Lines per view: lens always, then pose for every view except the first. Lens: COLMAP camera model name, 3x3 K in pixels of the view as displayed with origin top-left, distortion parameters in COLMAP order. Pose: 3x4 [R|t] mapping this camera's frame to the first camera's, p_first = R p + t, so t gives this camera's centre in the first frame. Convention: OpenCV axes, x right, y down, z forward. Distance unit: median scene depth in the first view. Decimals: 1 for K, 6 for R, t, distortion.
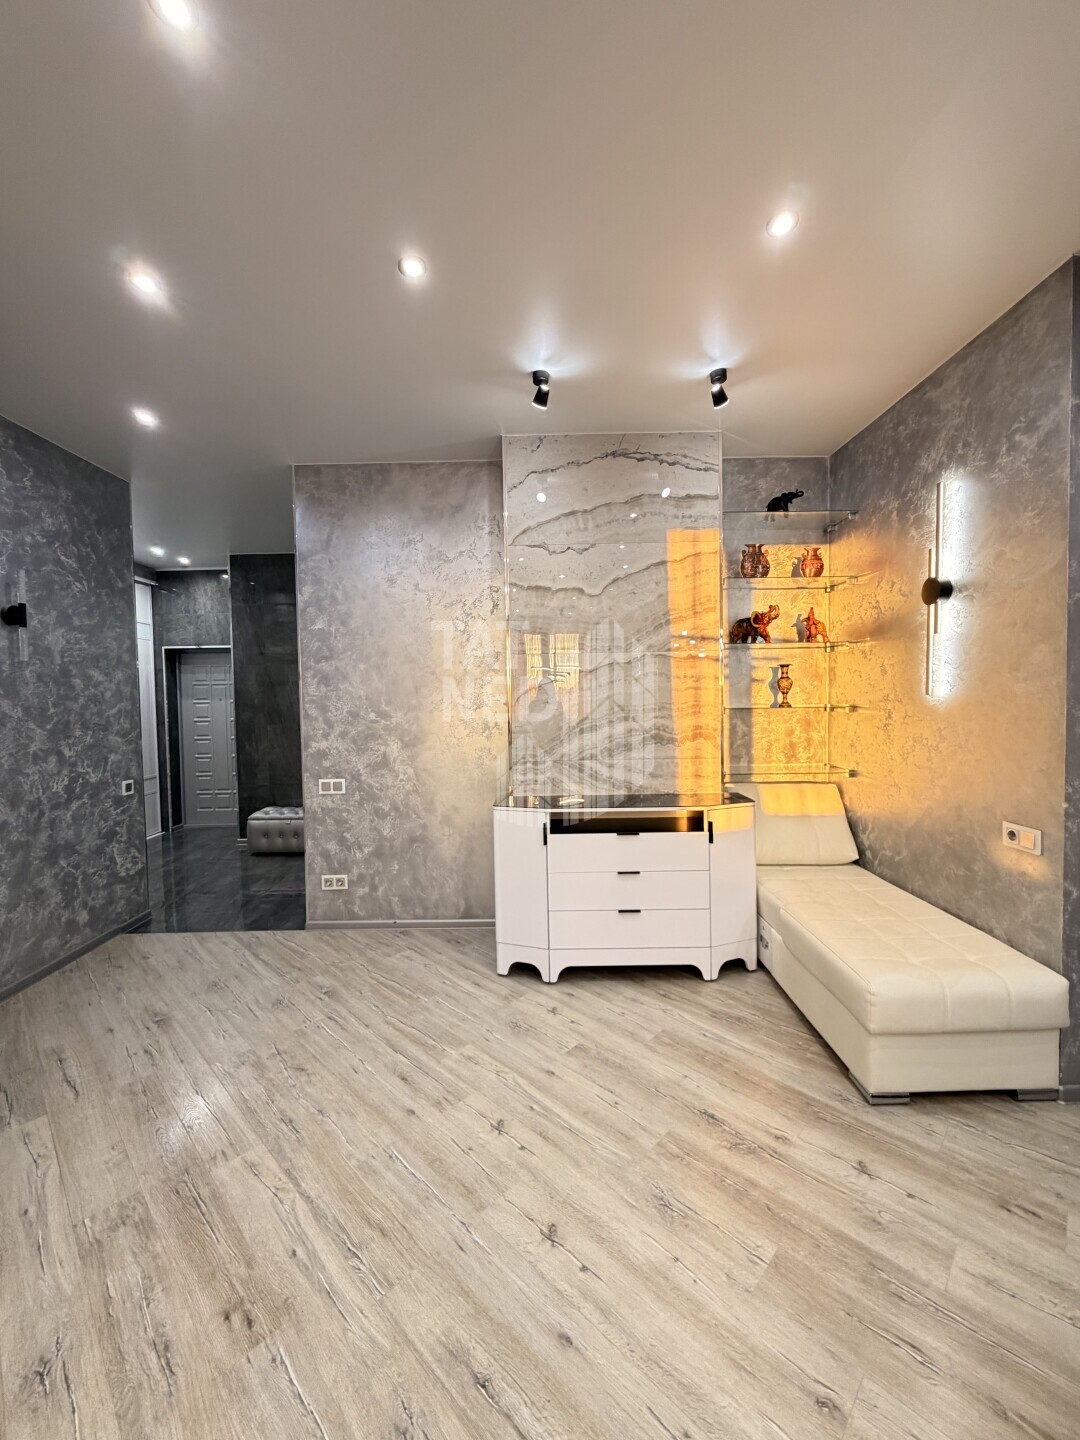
lens RADIAL K [[574.6, 0, 541.0], [0, 574.6, 716.7], [0, 0, 1]] dist [-0.000887, 0.000099]
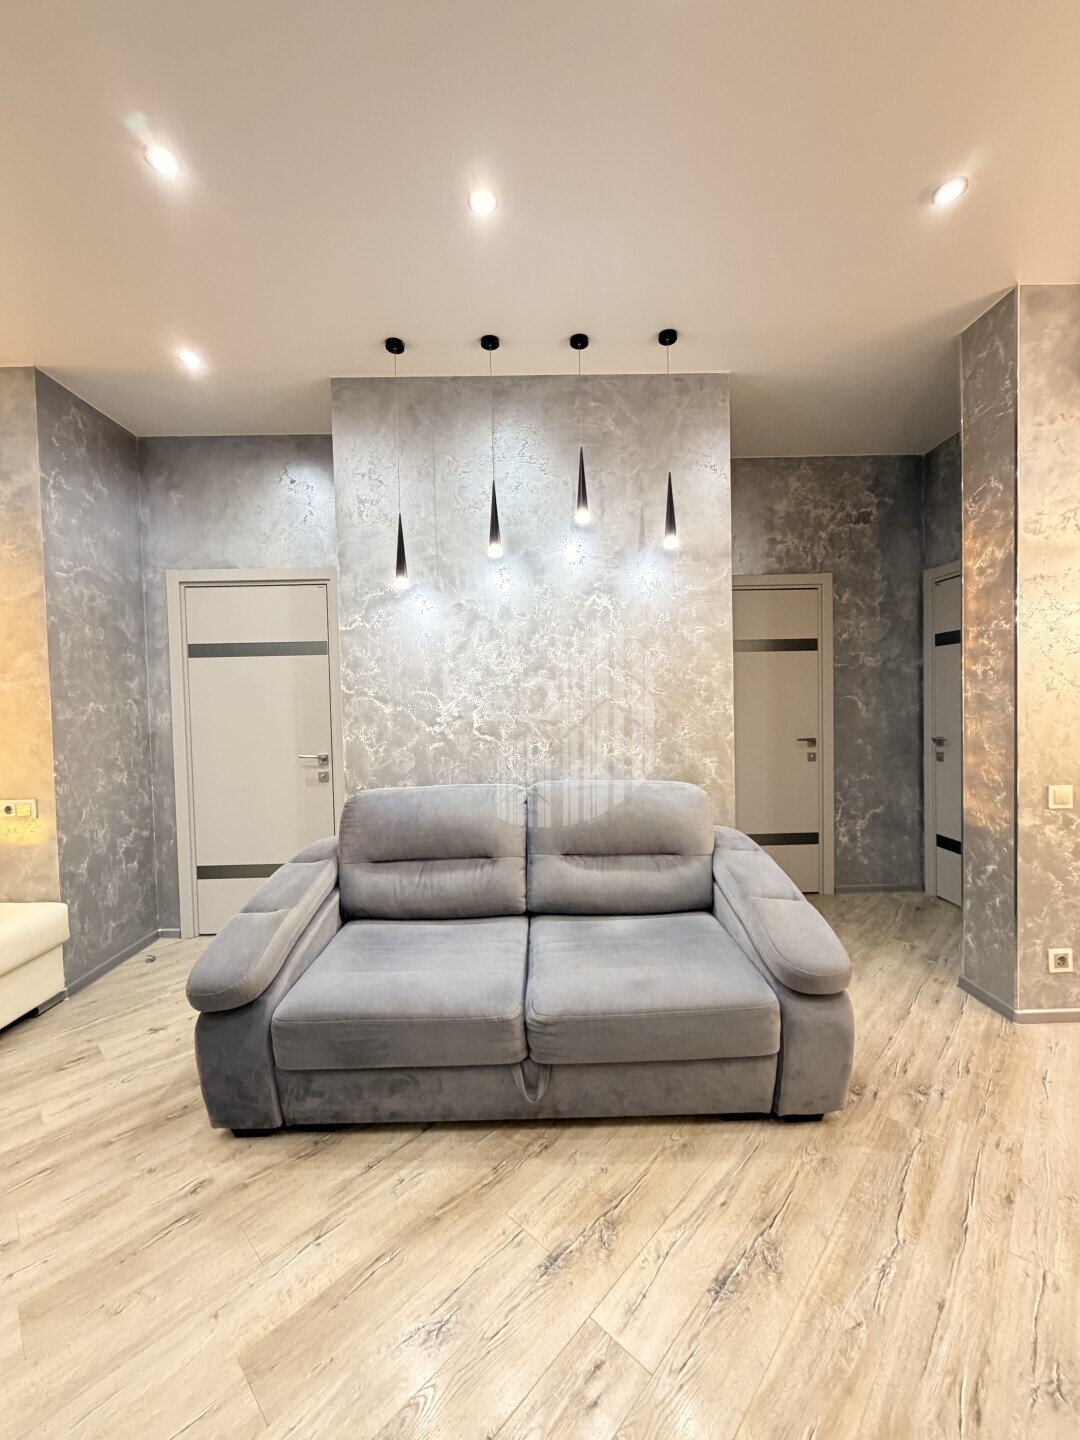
lens RADIAL K [[574.6, 0, 541.0], [0, 574.6, 716.7], [0, 0, 1]] dist [-0.000887, 0.000099]
pose [[-0.006487, -0.012647, 0.999899, -0.306683], [0.060380, 0.998091, 0.013016, 0.051259], [-0.998154, 0.060459, -0.005711, -0.091502]]
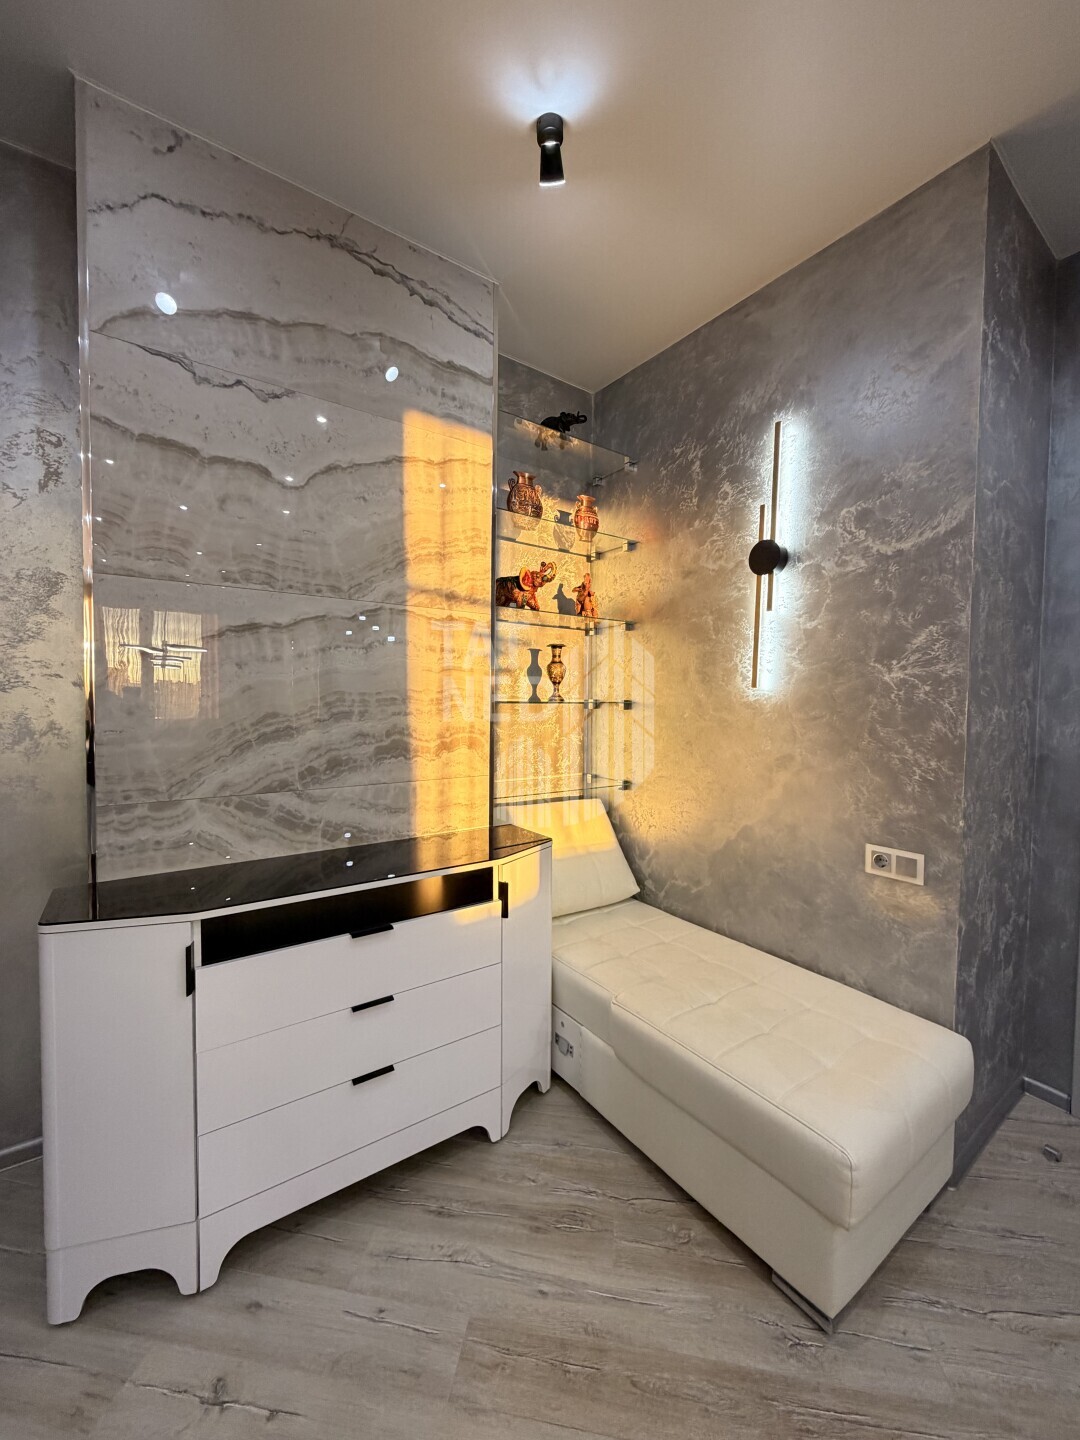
lens RADIAL K [[574.6, 0, 541.0], [0, 574.6, 716.7], [0, 0, 1]] dist [-0.000887, 0.000099]
pose [[0.813340, 0.006487, 0.581752, -0.033771], [-0.005131, 0.999979, -0.003977, 0.006967], [-0.581765, 0.000250, 0.813357, 0.496200]]
